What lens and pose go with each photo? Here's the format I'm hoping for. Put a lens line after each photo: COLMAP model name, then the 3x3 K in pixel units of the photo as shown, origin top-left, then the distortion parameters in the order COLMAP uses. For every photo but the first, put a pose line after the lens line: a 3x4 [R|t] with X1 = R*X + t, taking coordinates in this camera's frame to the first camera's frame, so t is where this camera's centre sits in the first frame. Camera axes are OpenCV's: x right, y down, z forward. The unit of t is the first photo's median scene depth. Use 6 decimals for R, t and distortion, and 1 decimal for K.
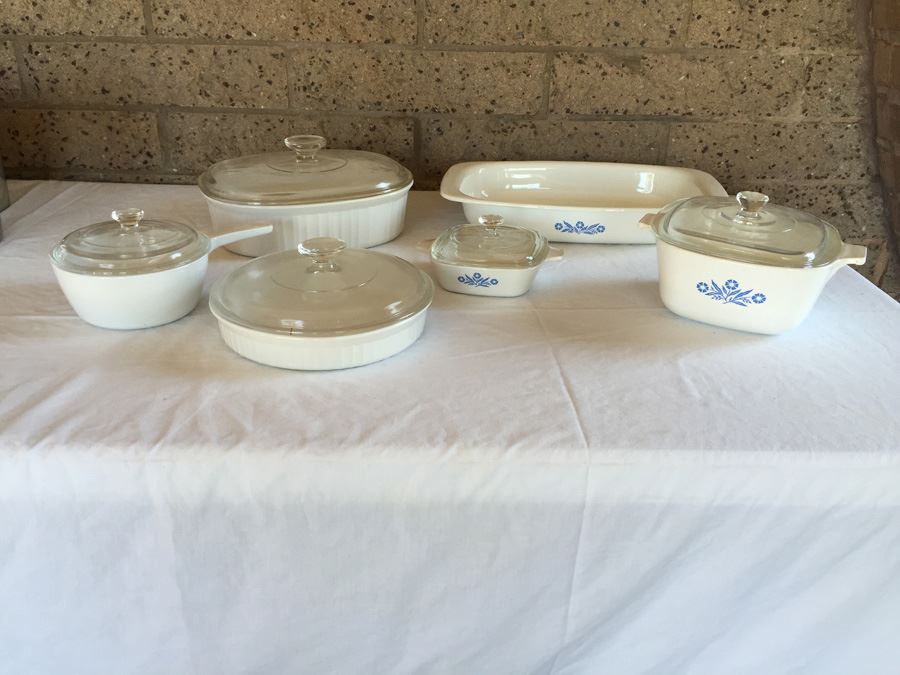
lens RADIAL K [[764.7, 0, 446.5], [0, 764.7, 336.8], [0, 0, 1]] dist [0.085582, -0.137203]
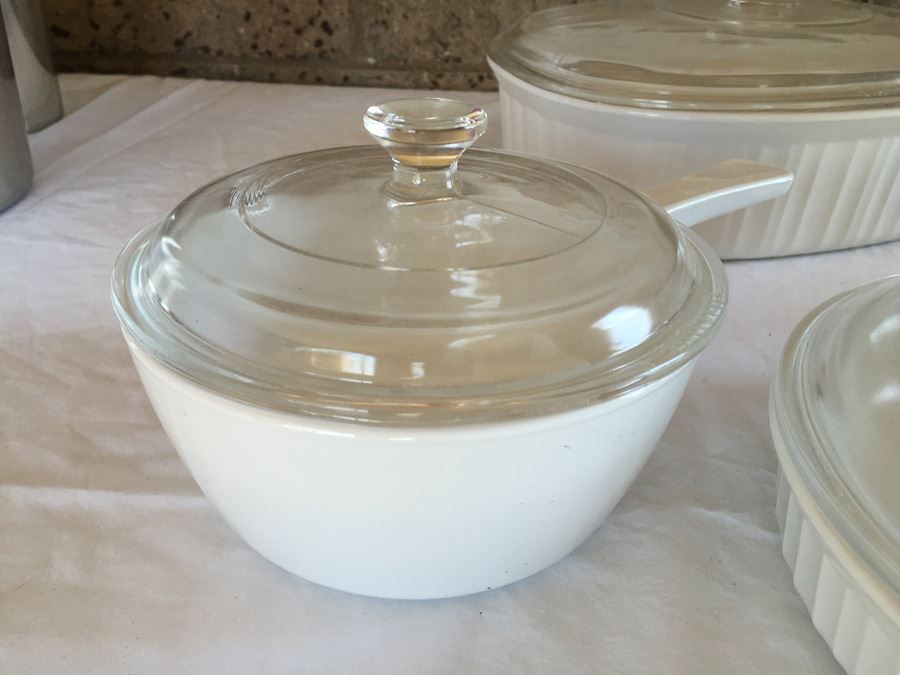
lens RADIAL K [[764.7, 0, 446.5], [0, 764.7, 336.8], [0, 0, 1]] dist [0.085582, -0.137203]
pose [[0.993047, 0.045658, -0.108506, -0.239257], [-0.038142, 0.996792, 0.070367, -0.068694], [0.111371, -0.065739, 0.991602, 0.482616]]
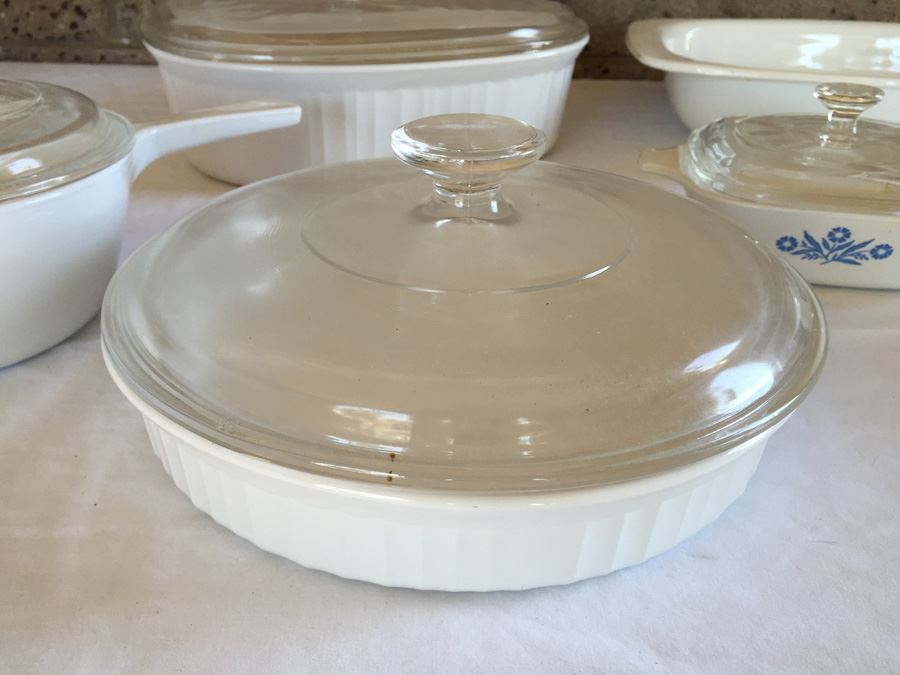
lens RADIAL K [[764.7, 0, 446.5], [0, 764.7, 336.8], [0, 0, 1]] dist [0.085582, -0.137203]
pose [[0.999743, 0.012984, -0.018591, -0.100837], [-0.011792, 0.997952, 0.062878, -0.035598], [0.019369, -0.062643, 0.997848, 0.422512]]
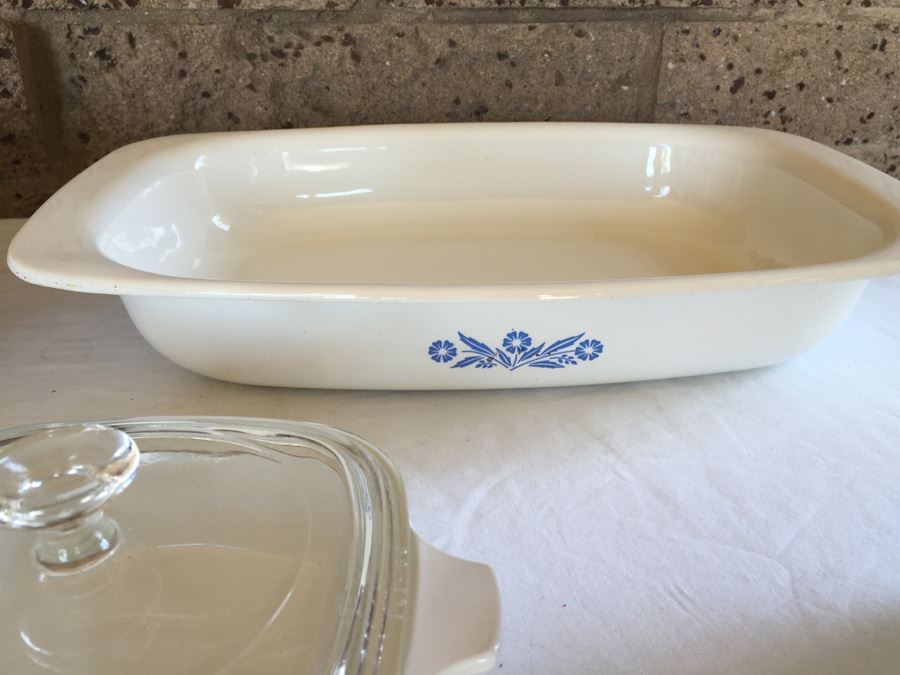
lens RADIAL K [[764.7, 0, 446.5], [0, 764.7, 336.8], [0, 0, 1]] dist [0.085582, -0.137203]
pose [[0.982645, -0.089548, 0.162449, 0.083783], [0.084675, 0.995733, 0.036693, -0.129675], [-0.165041, -0.022301, 0.986034, 0.591051]]
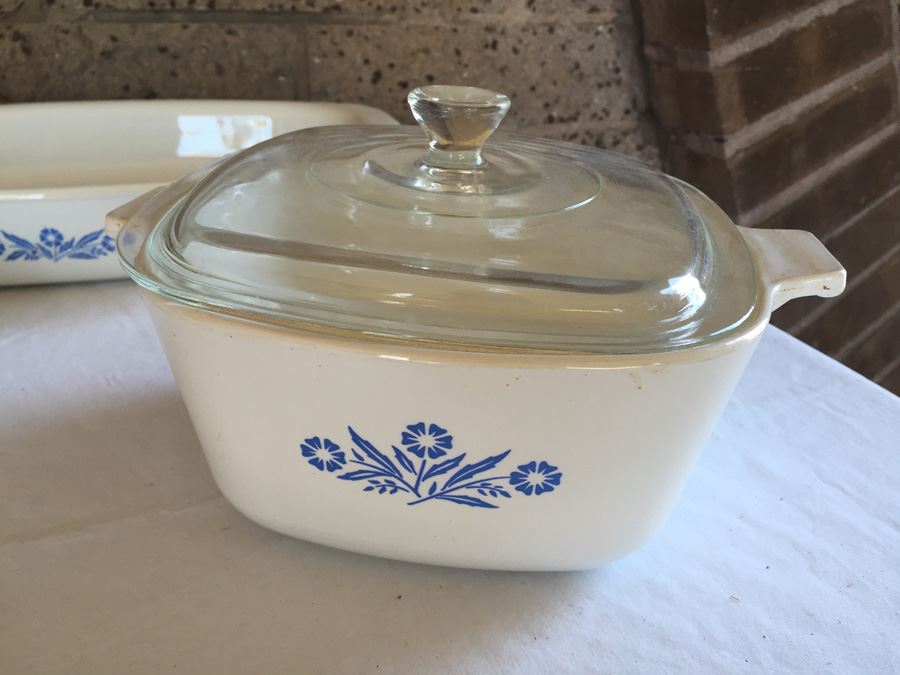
lens RADIAL K [[777.2, 0, 450.0], [0, 777.2, 337.5], [0, 0, 1]] dist [0.081713, -0.143839]
pose [[0.938921, -0.138542, 0.315013, 0.185334], [0.139649, 0.990015, 0.019170, -0.062886], [-0.314524, 0.025993, 0.948894, 0.466654]]
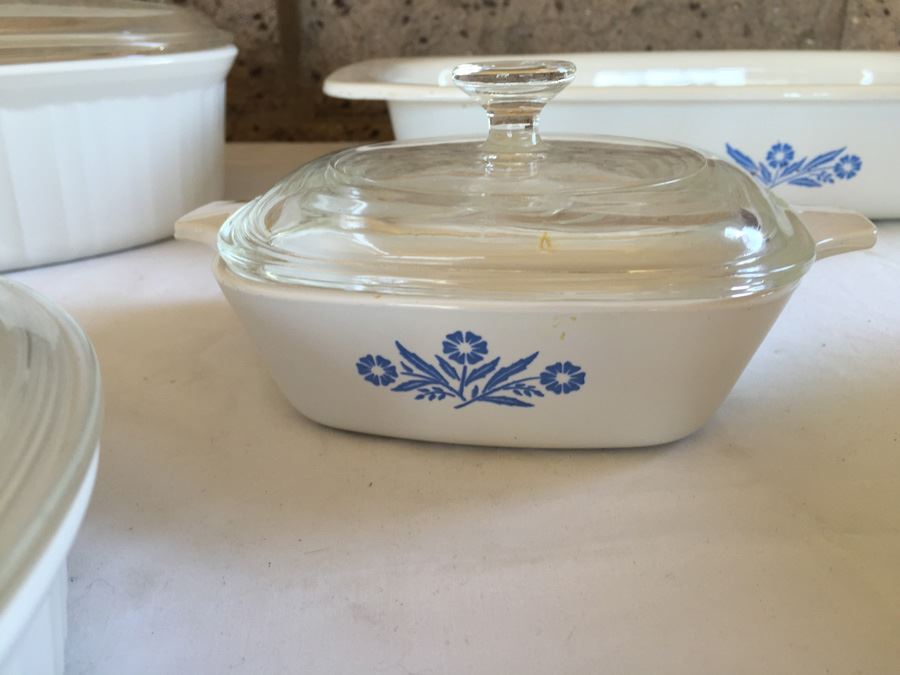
lens RADIAL K [[777.2, 0, 450.0], [0, 777.2, 337.5], [0, 0, 1]] dist [0.081713, -0.143839]
pose [[0.997353, -0.043688, 0.058124, 0.018482], [0.047383, 0.996837, -0.063796, -0.049185], [-0.055153, 0.066382, 0.996269, 0.569825]]
